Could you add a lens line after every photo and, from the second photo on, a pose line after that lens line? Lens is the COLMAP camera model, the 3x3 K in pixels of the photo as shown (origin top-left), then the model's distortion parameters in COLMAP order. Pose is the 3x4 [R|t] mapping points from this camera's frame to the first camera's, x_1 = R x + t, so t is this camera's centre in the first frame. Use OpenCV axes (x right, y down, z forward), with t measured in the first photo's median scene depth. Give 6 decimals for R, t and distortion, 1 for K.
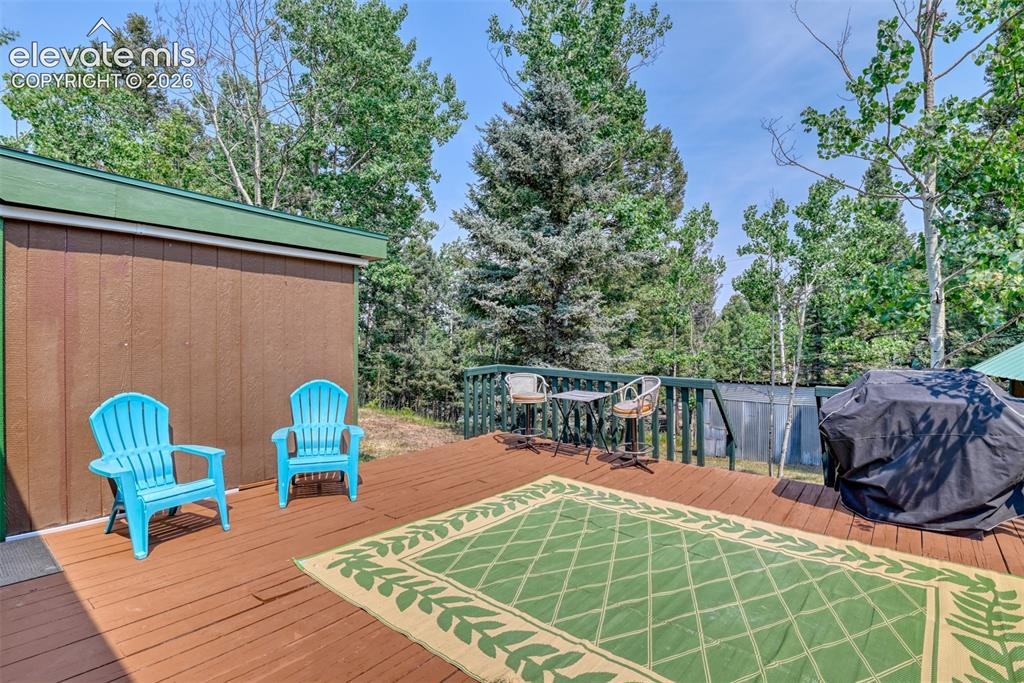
lens RADIAL K [[516.0, 0, 508.6], [0, 516.0, 339.0], [0, 0, 1]] dist [-0.019862, -0.005707]
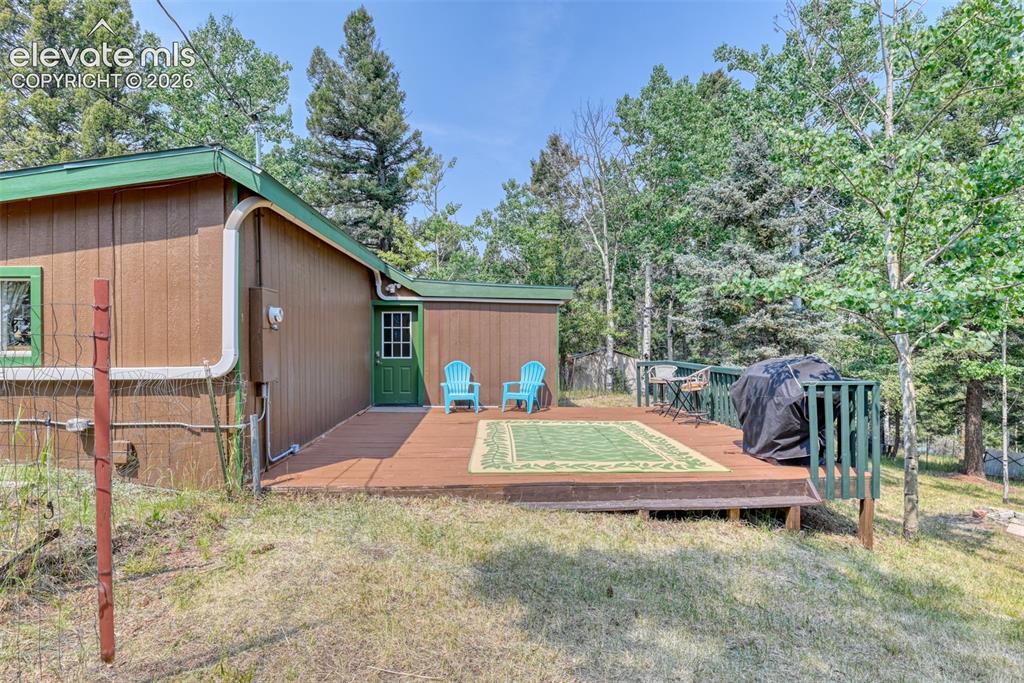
lens RADIAL K [[516.0, 0, 508.1], [0, 516.0, 346.1], [0, 0, 1]] dist [-0.019862, -0.005707]
pose [[0.673479, -0.001294, -0.739205, 1.136962], [-0.009264, 0.999905, -0.010191, 0.041333], [0.739148, 0.013711, 0.673404, -0.495800]]
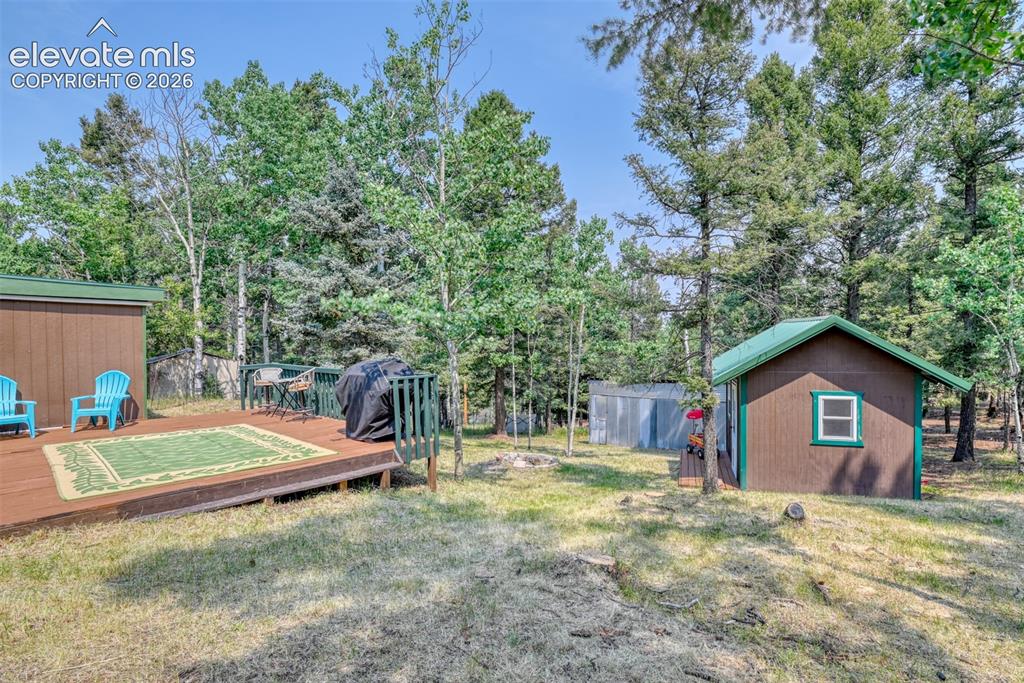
lens RADIAL K [[516.0, 0, 522.2], [0, 516.0, 342.8], [0, 0, 1]] dist [-0.019862, -0.005707]
pose [[0.998526, -0.016462, -0.051728, 1.211399], [0.016165, 0.999850, -0.006140, 0.015035], [0.051822, 0.005295, 0.998642, -0.749733]]
